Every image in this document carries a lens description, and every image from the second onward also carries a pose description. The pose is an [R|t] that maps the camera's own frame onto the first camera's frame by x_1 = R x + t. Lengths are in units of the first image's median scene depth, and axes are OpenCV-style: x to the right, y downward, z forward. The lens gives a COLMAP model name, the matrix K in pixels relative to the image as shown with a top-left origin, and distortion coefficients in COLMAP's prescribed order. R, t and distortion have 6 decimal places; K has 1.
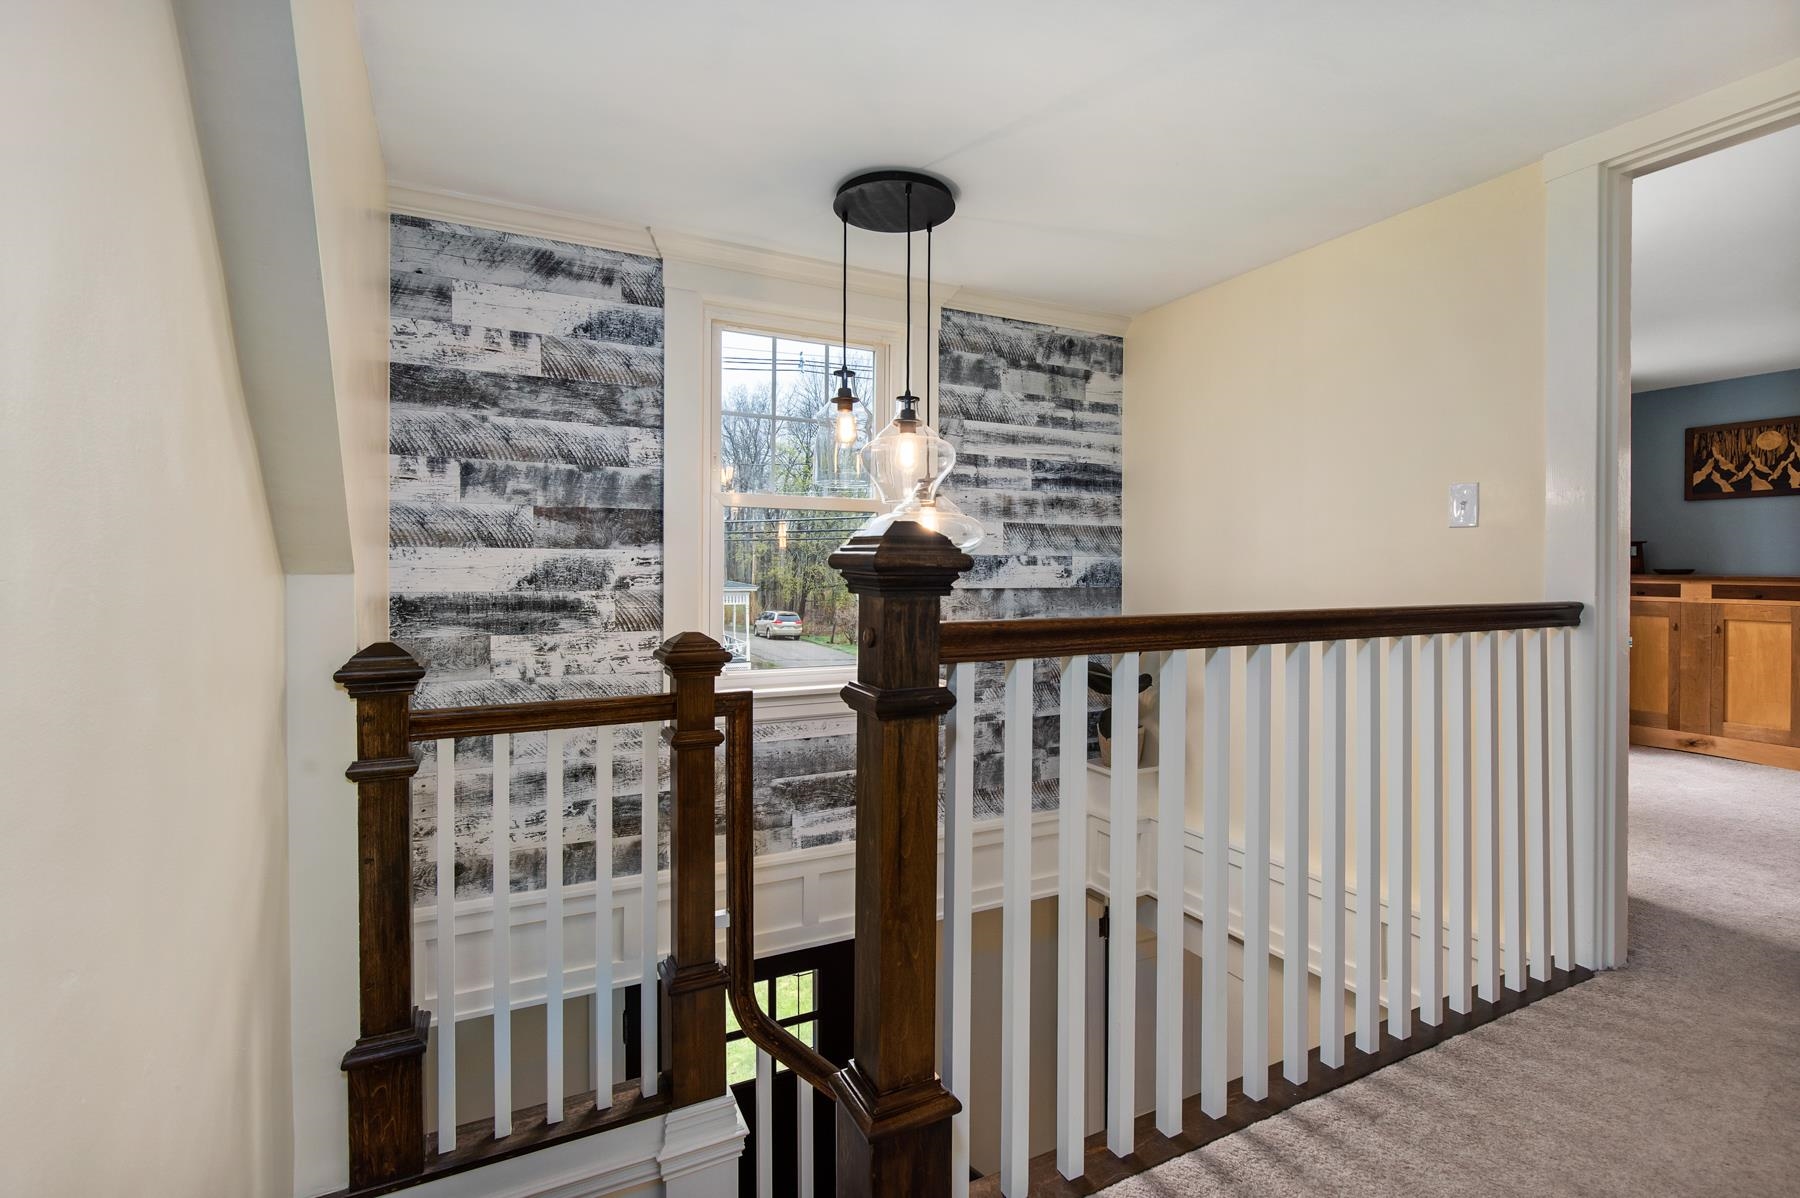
lens RADIAL K [[828.8, 0, 915.2], [0, 828.8, 571.6], [0, 0, 1]] dist [-0.012923, 0.000144]
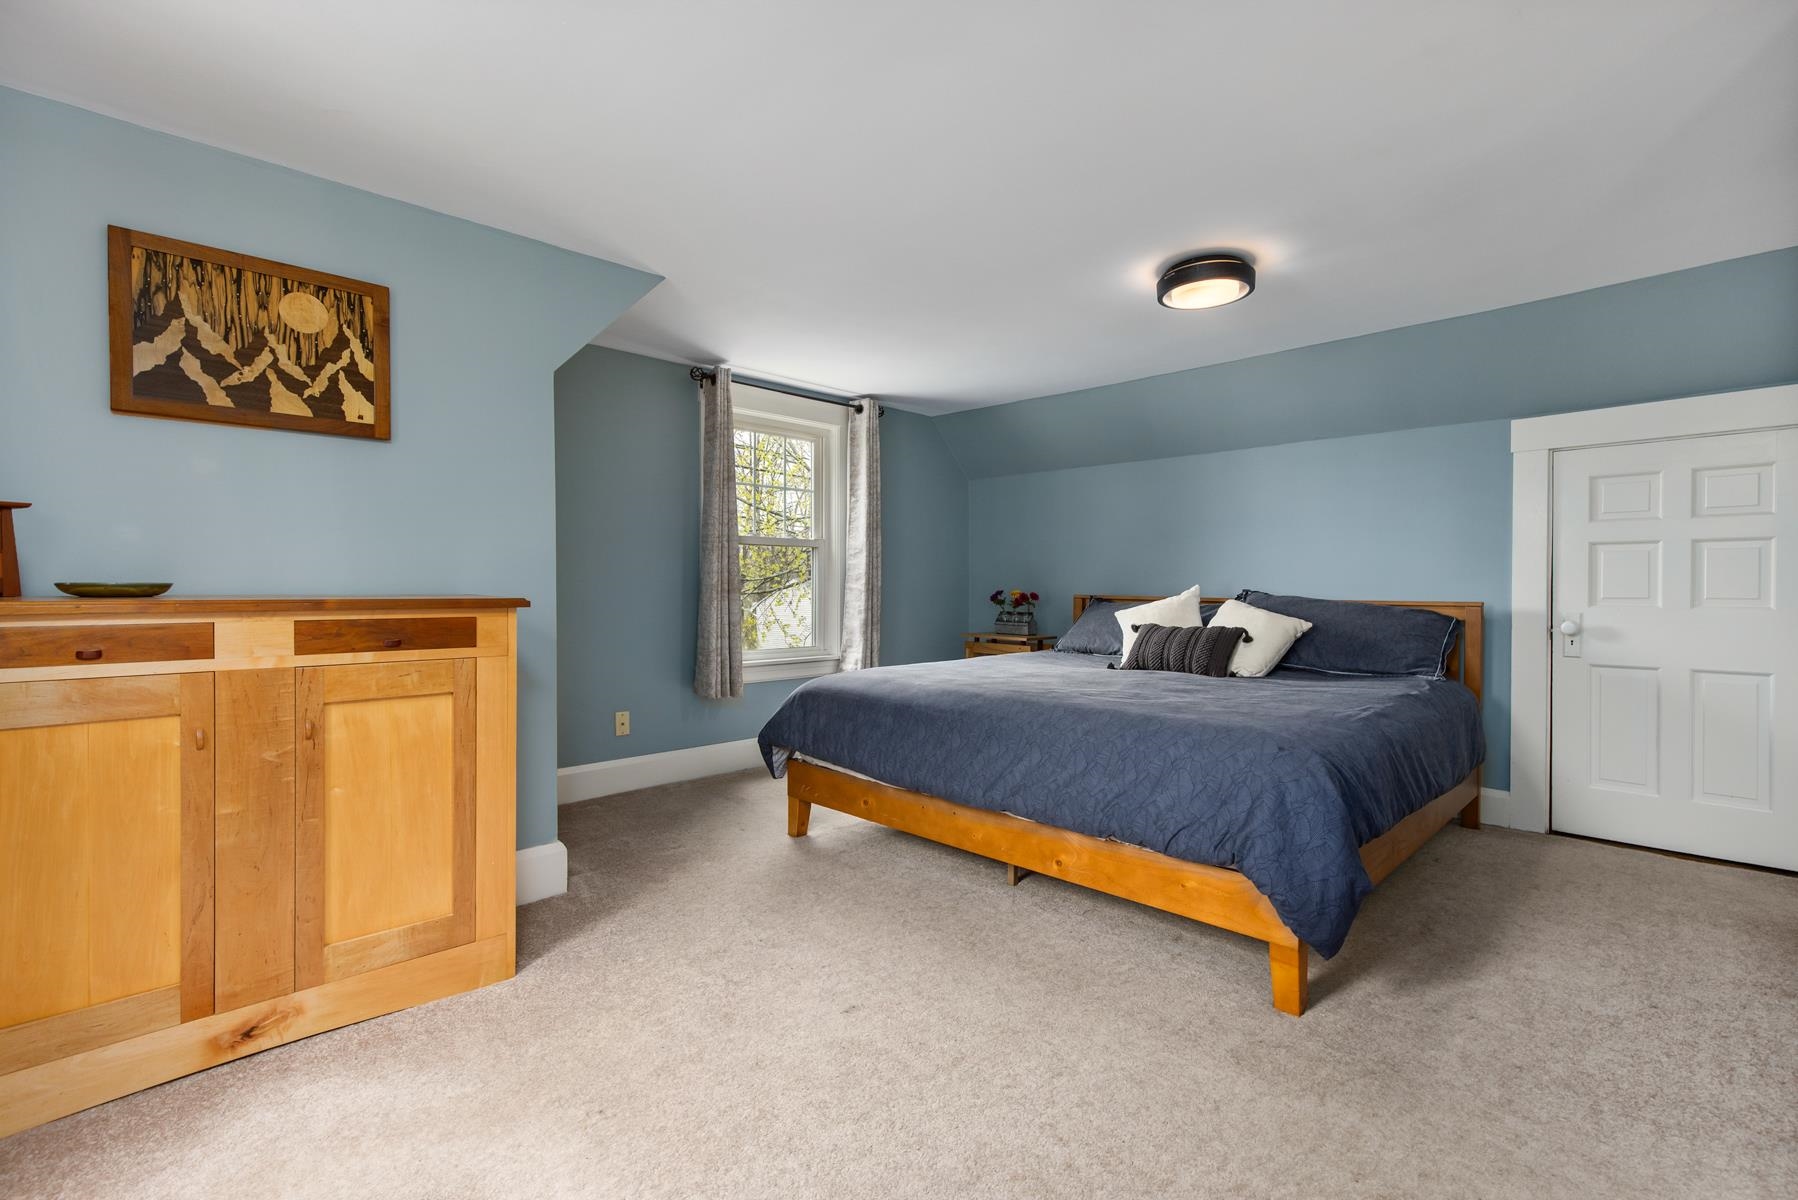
lens RADIAL K [[815.0, 0, 900.3], [0, 815.0, 592.3], [0, 0, 1]] dist [0.000625, -0.000902]
pose [[-0.297680, -0.009306, 0.954620, 0.482148], [0.005640, 0.999918, 0.011506, -0.001122], [-0.954649, 0.008809, -0.297603, 0.803821]]
